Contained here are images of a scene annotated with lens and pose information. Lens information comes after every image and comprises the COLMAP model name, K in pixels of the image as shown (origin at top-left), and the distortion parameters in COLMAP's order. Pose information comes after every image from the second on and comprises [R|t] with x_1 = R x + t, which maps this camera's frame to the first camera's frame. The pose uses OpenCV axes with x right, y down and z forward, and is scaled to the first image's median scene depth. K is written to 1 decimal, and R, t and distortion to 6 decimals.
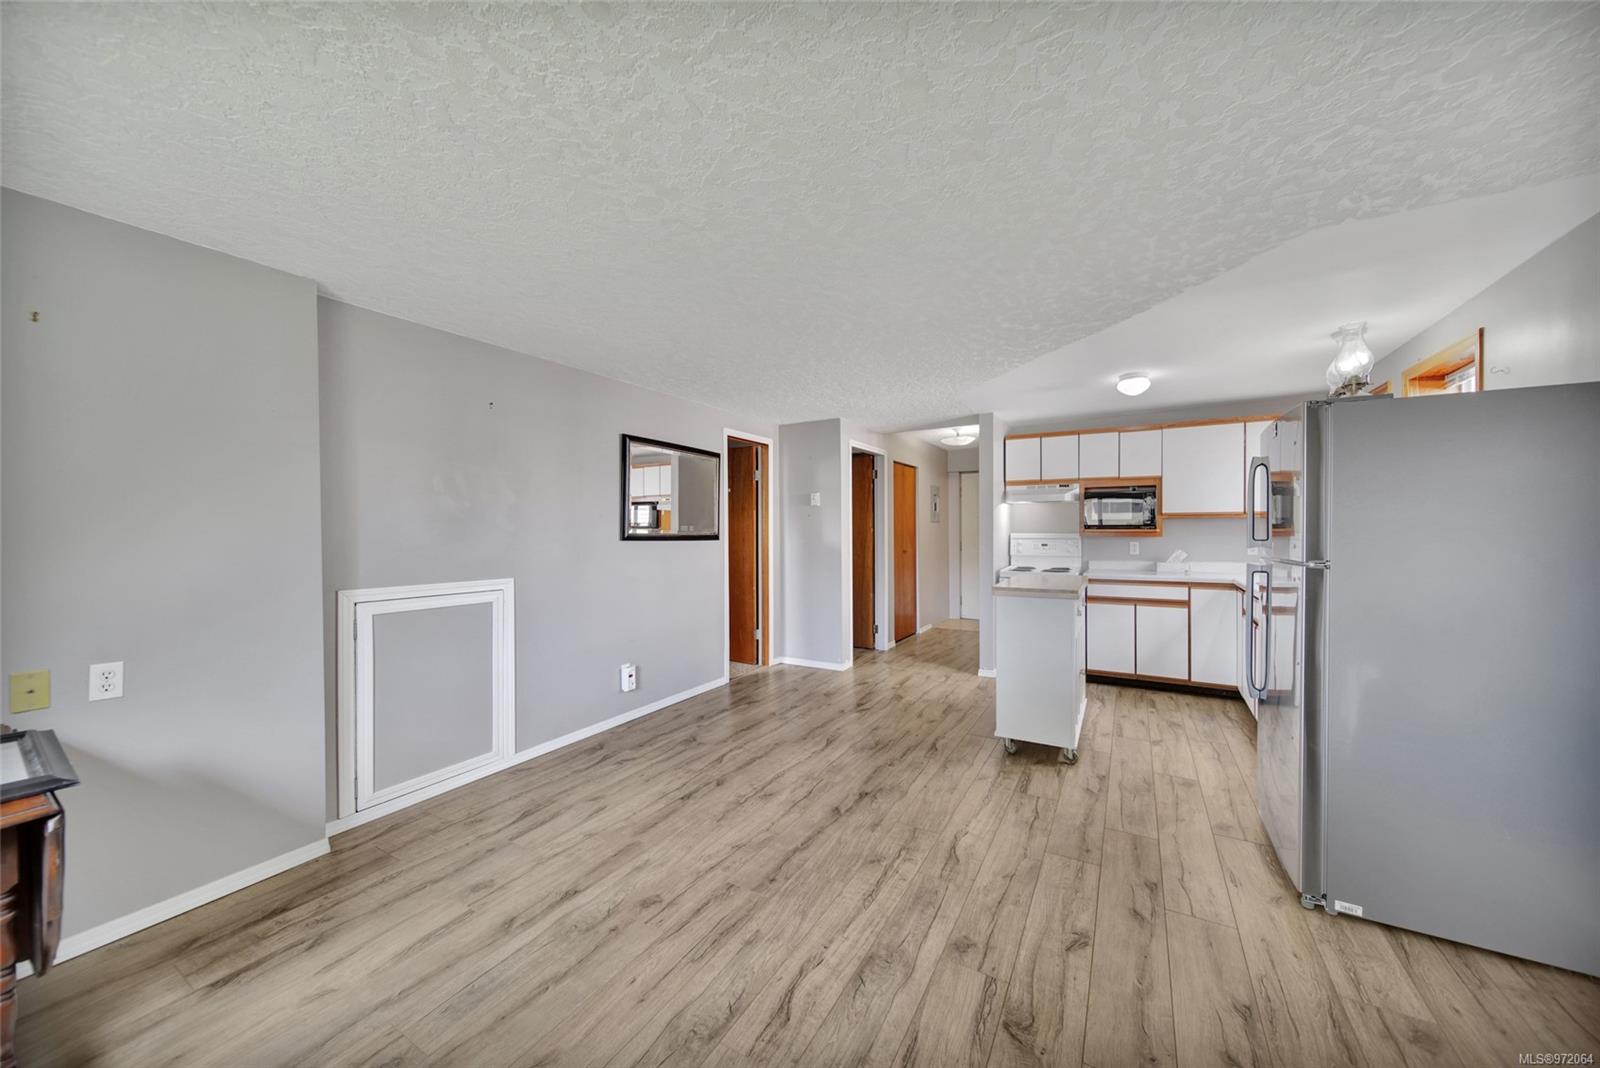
lens RADIAL K [[560.2, 0, 797.4], [0, 560.2, 535.0], [0, 0, 1]] dist [-0.007633, -0.000476]
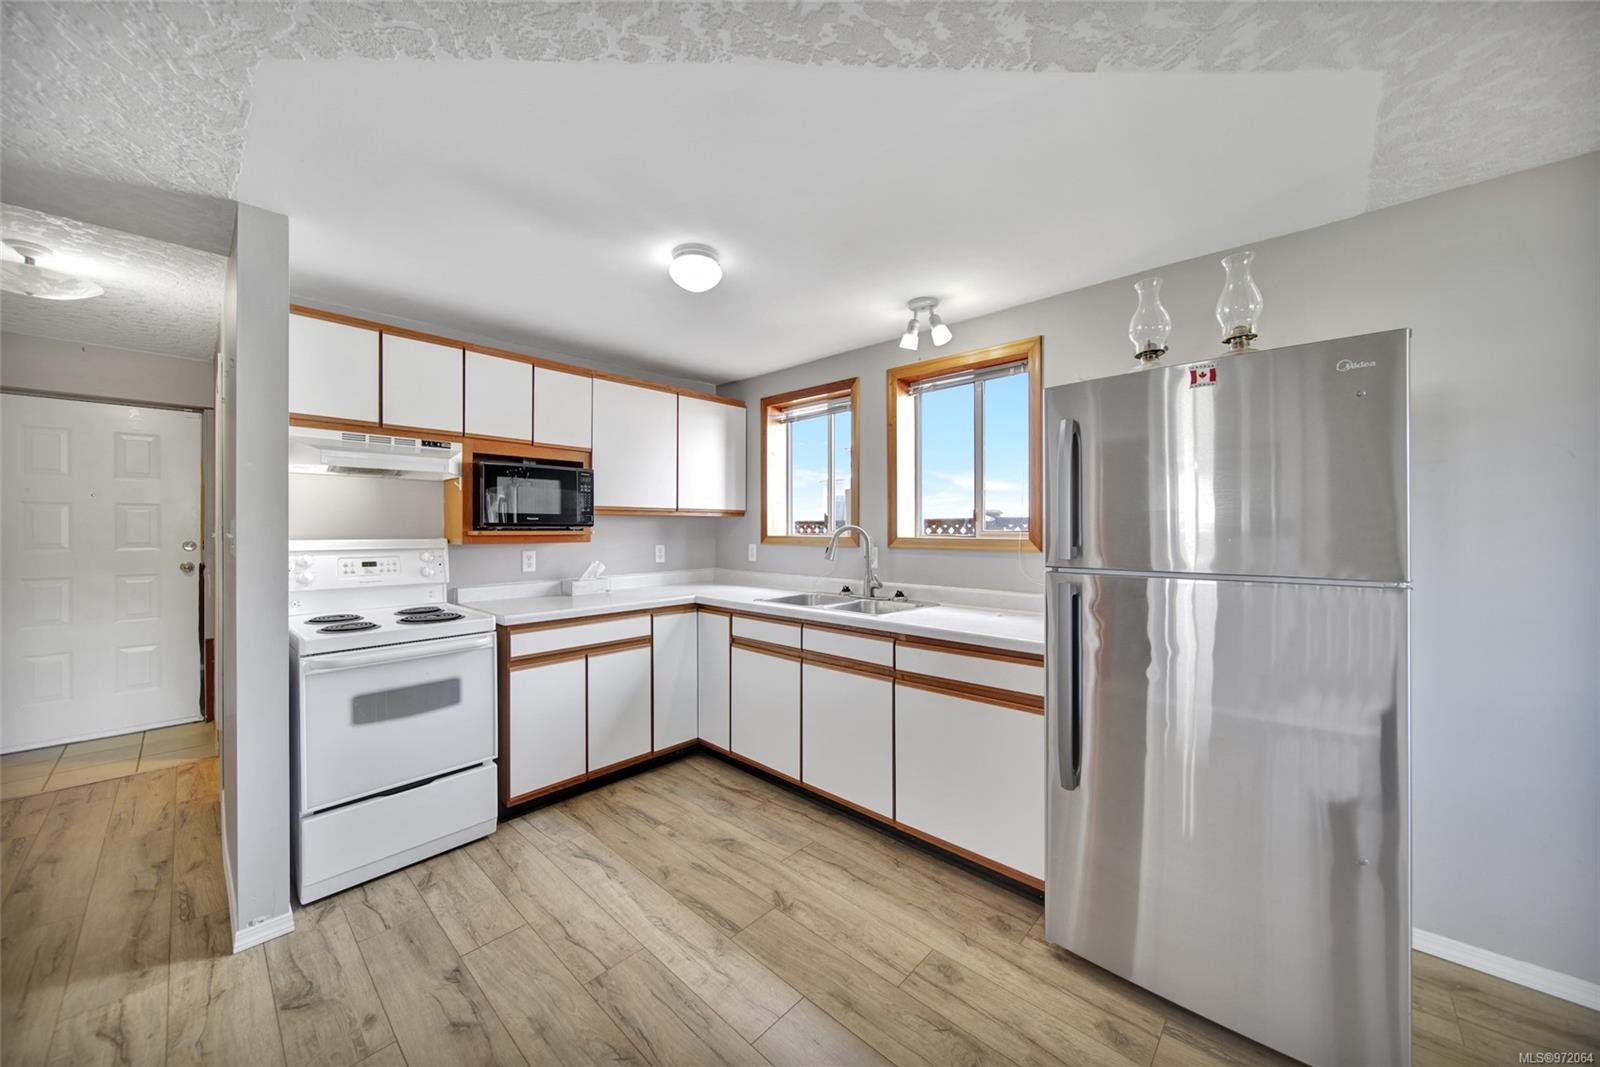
lens RADIAL K [[560.2, 0, 802.4], [0, 560.2, 528.5], [0, 0, 1]] dist [-0.007633, -0.000476]
pose [[0.205194, 0.003044, 0.978717, 0.076144], [0.009990, 0.999937, -0.005205, -0.008870], [-0.978670, 0.010845, 0.205151, 0.760350]]
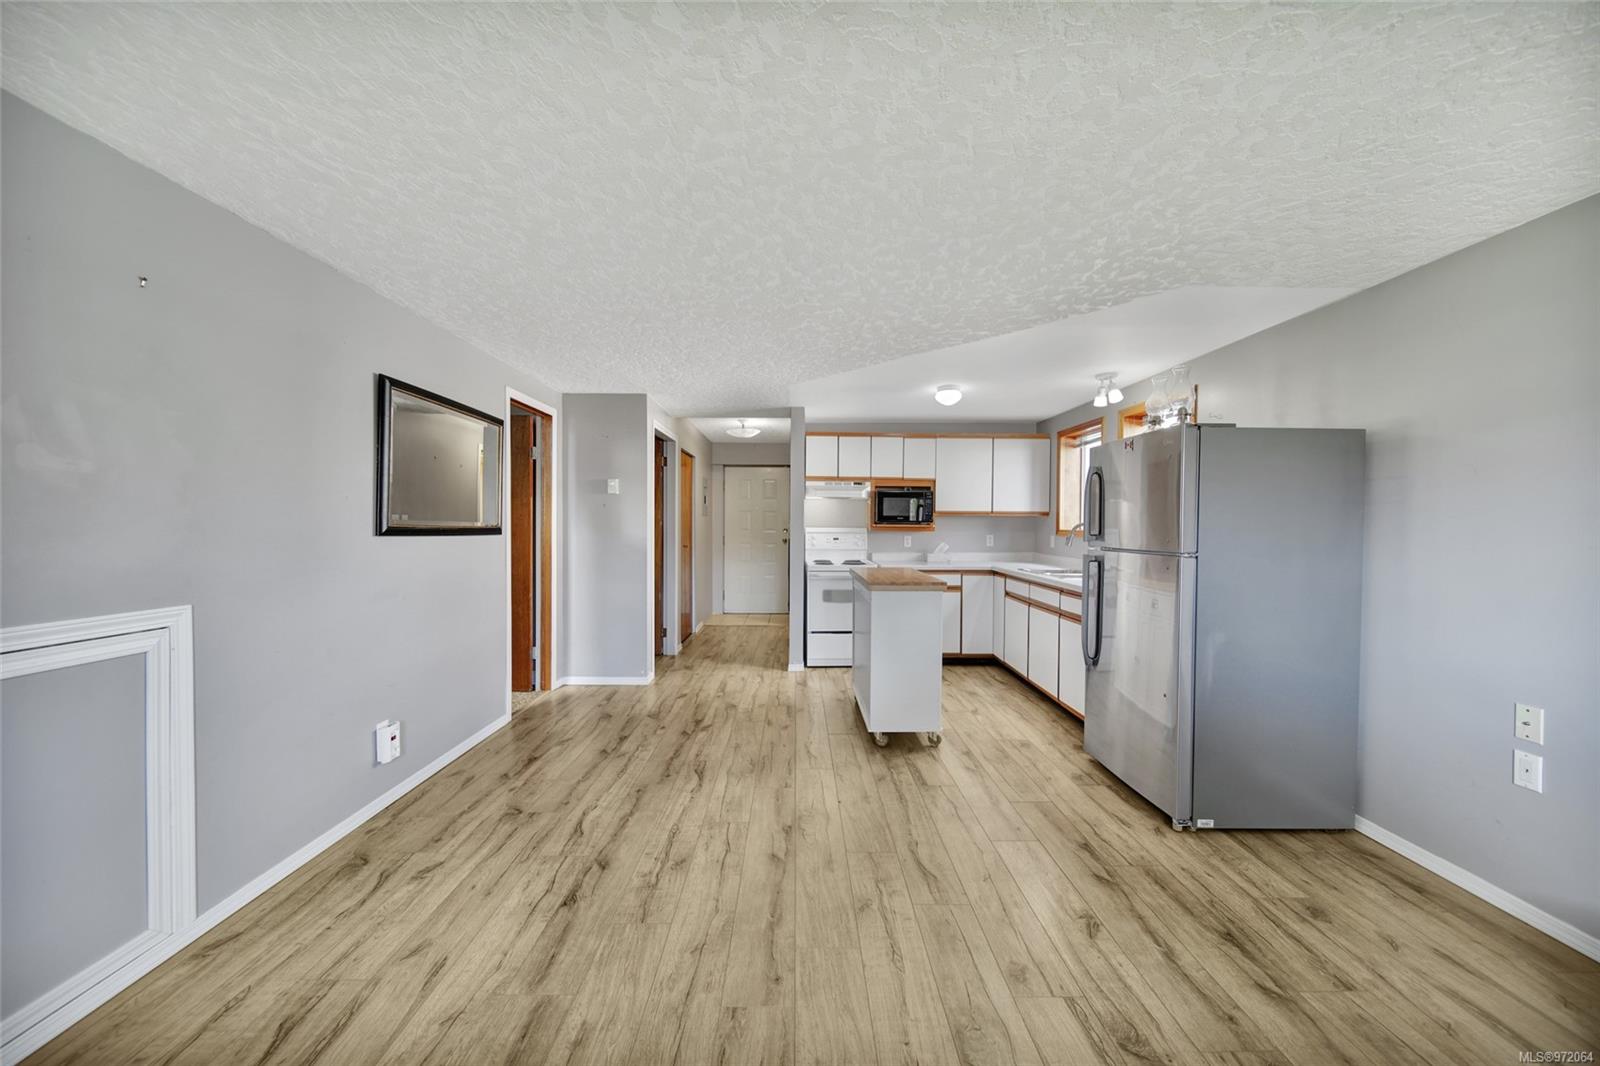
lens RADIAL K [[560.2, 0, 797.7], [0, 560.2, 533.6], [0, 0, 1]] dist [-0.007633, -0.000476]
pose [[0.858674, 0.000164, 0.512522, -0.225913], [-0.005132, 0.999953, 0.008277, -0.000872], [-0.512496, -0.009738, 0.858634, 0.182855]]
